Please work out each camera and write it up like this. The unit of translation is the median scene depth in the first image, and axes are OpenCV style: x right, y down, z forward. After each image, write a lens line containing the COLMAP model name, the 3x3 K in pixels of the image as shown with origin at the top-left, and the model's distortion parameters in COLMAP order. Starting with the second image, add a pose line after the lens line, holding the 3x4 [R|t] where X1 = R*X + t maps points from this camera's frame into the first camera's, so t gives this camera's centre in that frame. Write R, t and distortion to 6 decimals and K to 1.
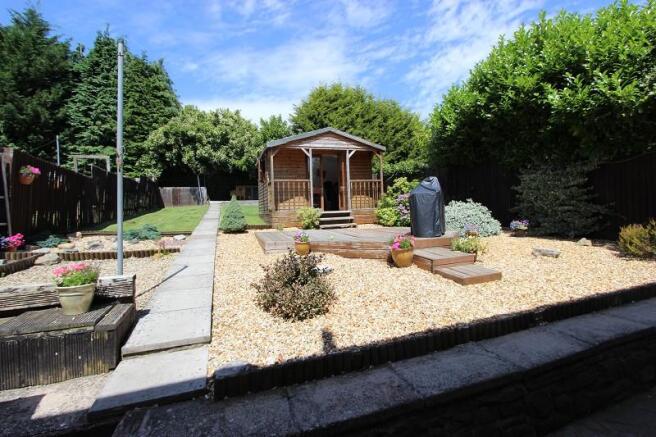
lens RADIAL K [[301.0, 0, 326.4], [0, 301.0, 217.5], [0, 0, 1]] dist [-0.017714, 0.002013]
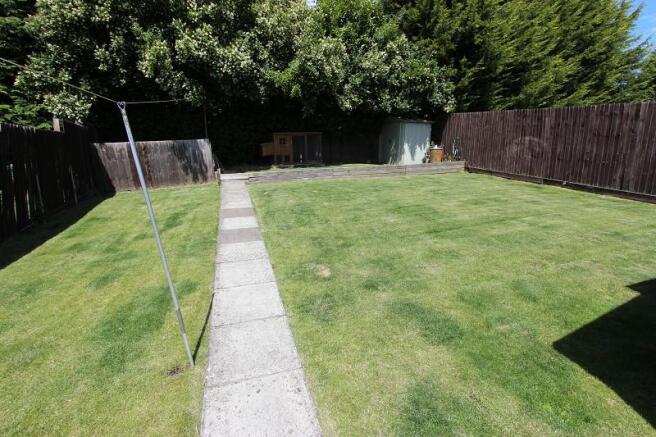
lens RADIAL K [[301.0, 0, 330.6], [0, 301.0, 218.2], [0, 0, 1]] dist [-0.017714, 0.002013]
pose [[0.999555, -0.012848, -0.026912, -0.228539], [0.017685, 0.982000, 0.188049, -0.070759], [0.024011, -0.188441, 0.981791, 0.588979]]
